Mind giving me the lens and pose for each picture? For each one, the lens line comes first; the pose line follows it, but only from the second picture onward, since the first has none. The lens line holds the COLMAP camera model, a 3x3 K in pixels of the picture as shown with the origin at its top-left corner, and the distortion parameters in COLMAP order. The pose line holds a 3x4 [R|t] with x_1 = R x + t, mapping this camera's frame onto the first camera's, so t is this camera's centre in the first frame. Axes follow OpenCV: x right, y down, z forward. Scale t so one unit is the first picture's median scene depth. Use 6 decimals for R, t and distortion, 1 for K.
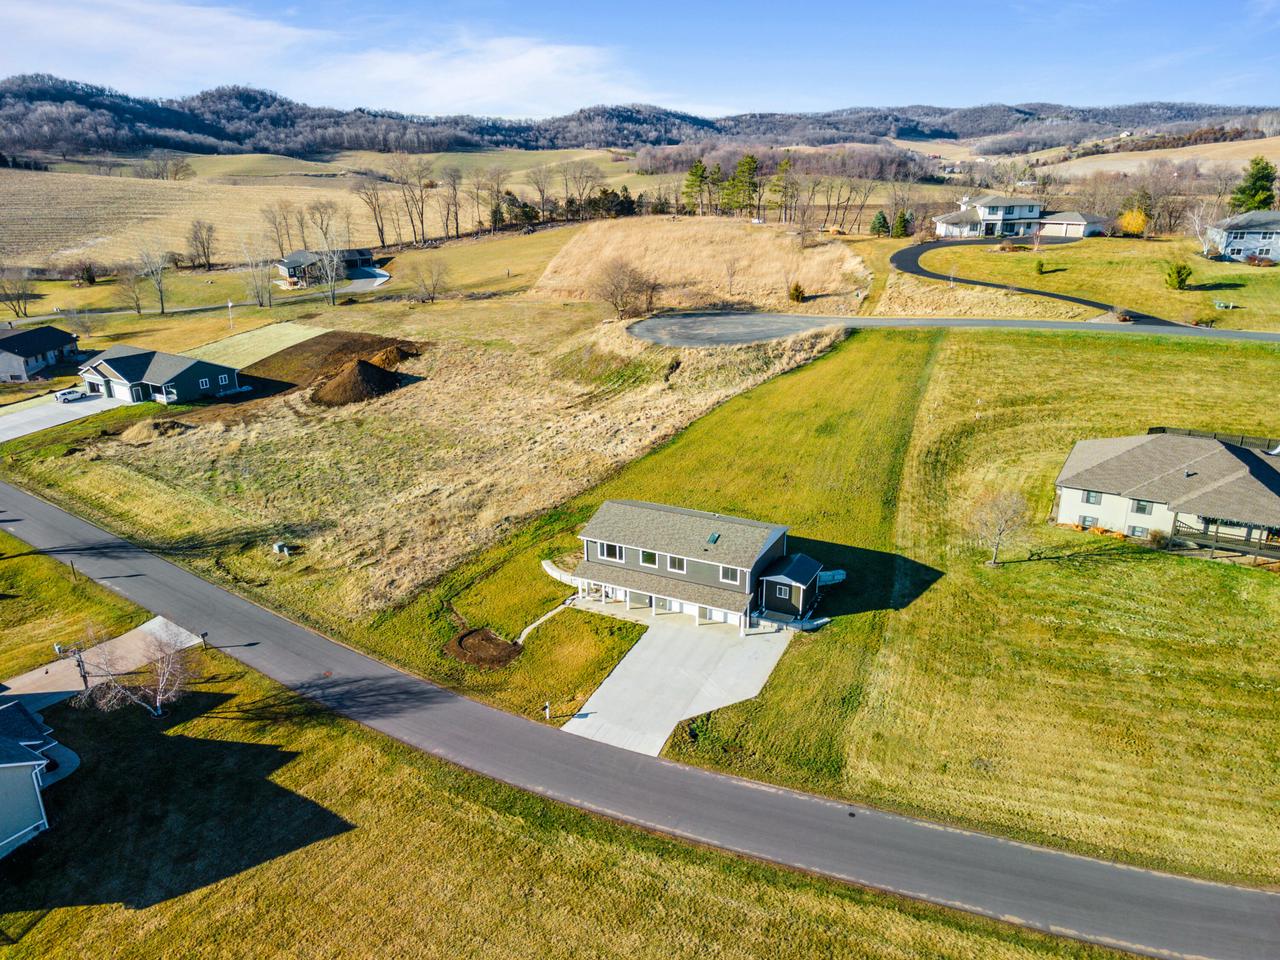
lens RADIAL K [[933.9, 0, 628.3], [0, 933.9, 479.5], [0, 0, 1]] dist [0.023802, 0.037133]
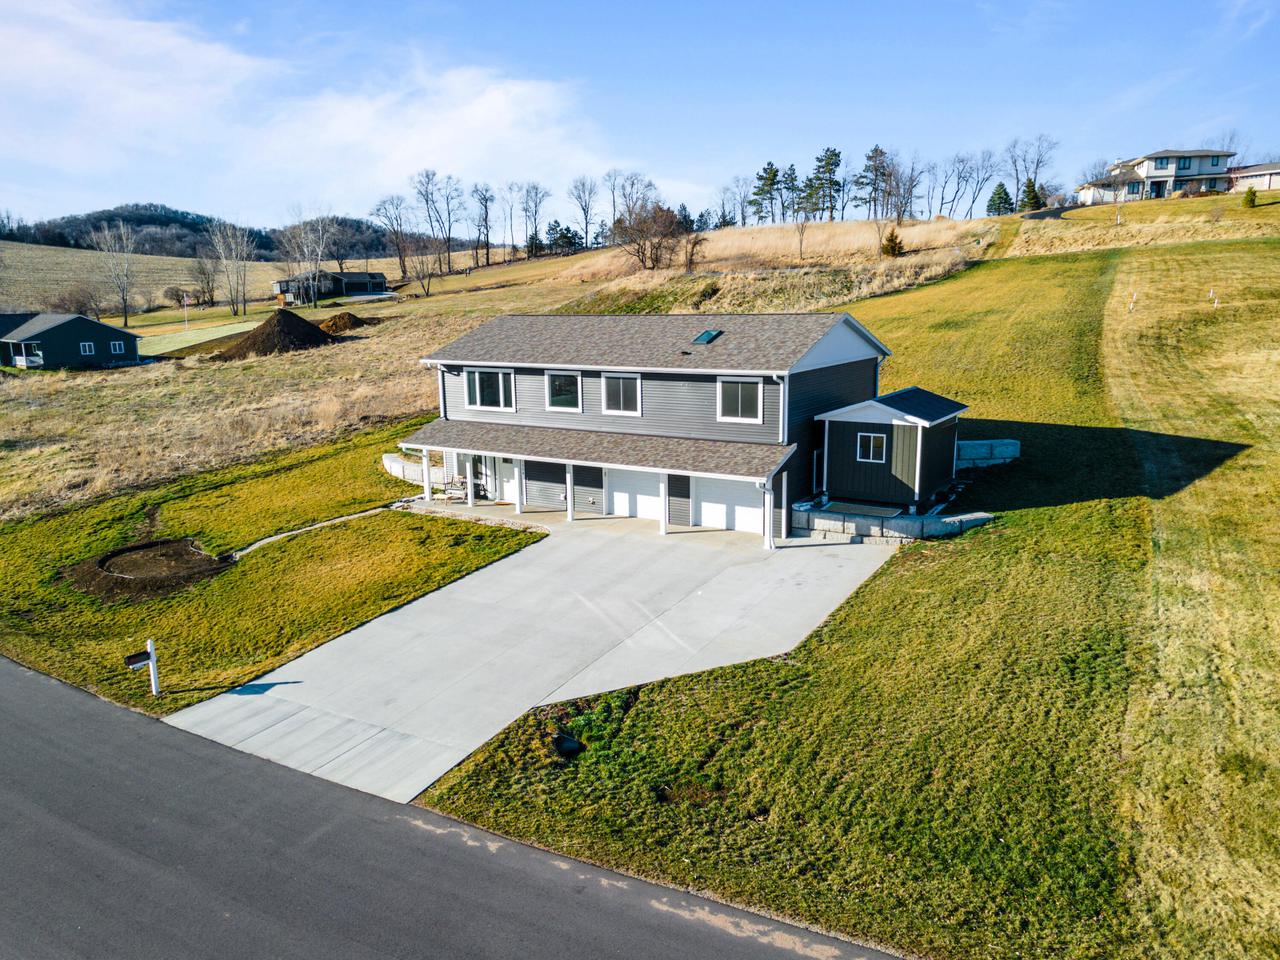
lens RADIAL K [[955.2, 0, 634.4], [0, 955.2, 481.5], [0, 0, 1]] dist [0.019635, 0.035182]
pose [[0.996309, 0.017692, -0.083999, 0.090705], [-0.029504, 0.989493, -0.141539, 0.182232], [0.080613, 0.143495, 0.986362, 0.540630]]
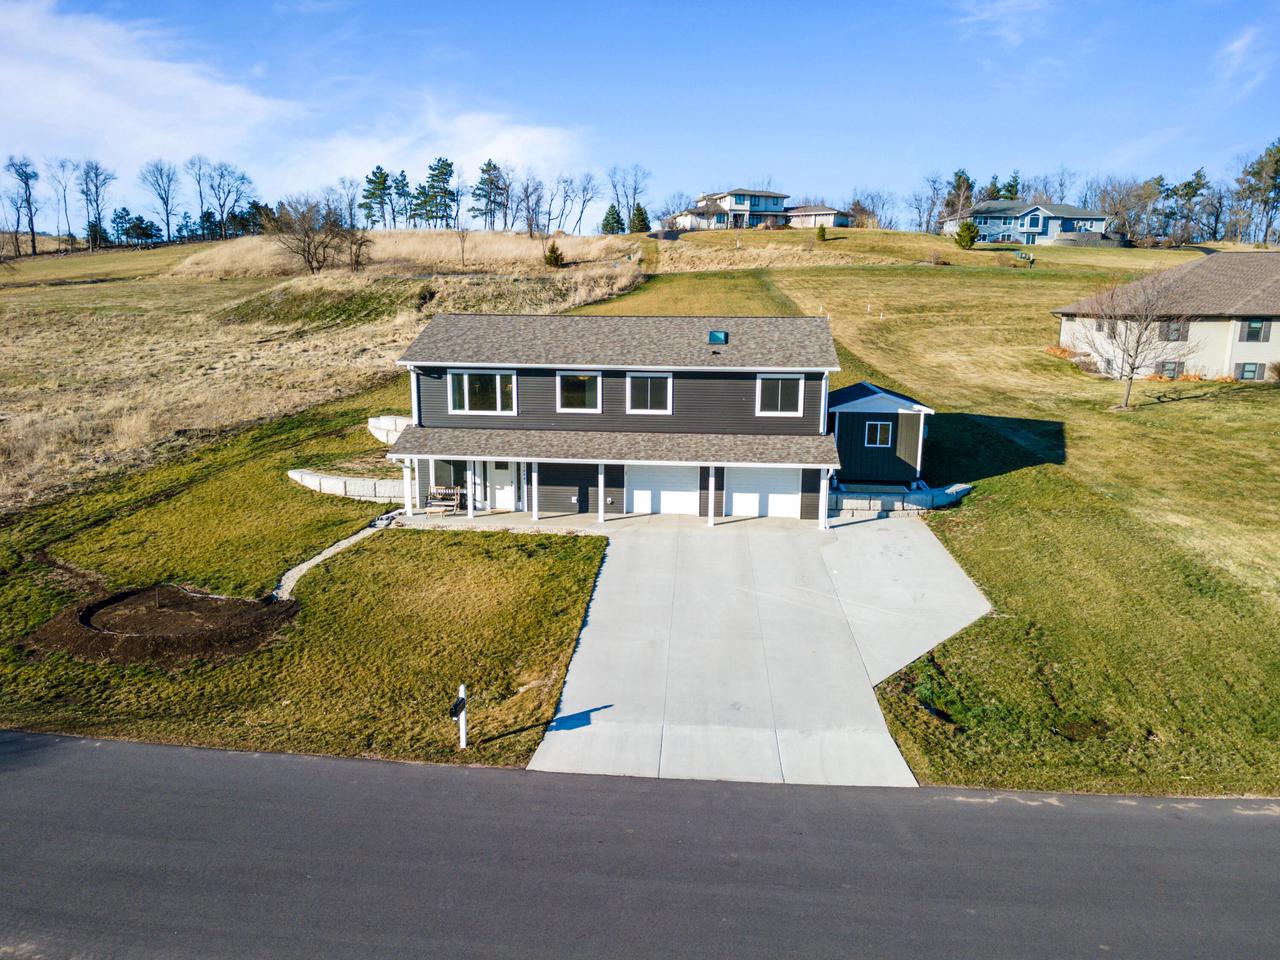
lens RADIAL K [[933.9, 0, 628.3], [0, 933.9, 479.5], [0, 0, 1]] dist [0.023802, 0.037133]
pose [[0.927452, -0.047111, 0.370963, -0.115335], [0.101998, 0.986286, -0.129752, 0.176363], [-0.359763, 0.158176, 0.919538, 0.573357]]
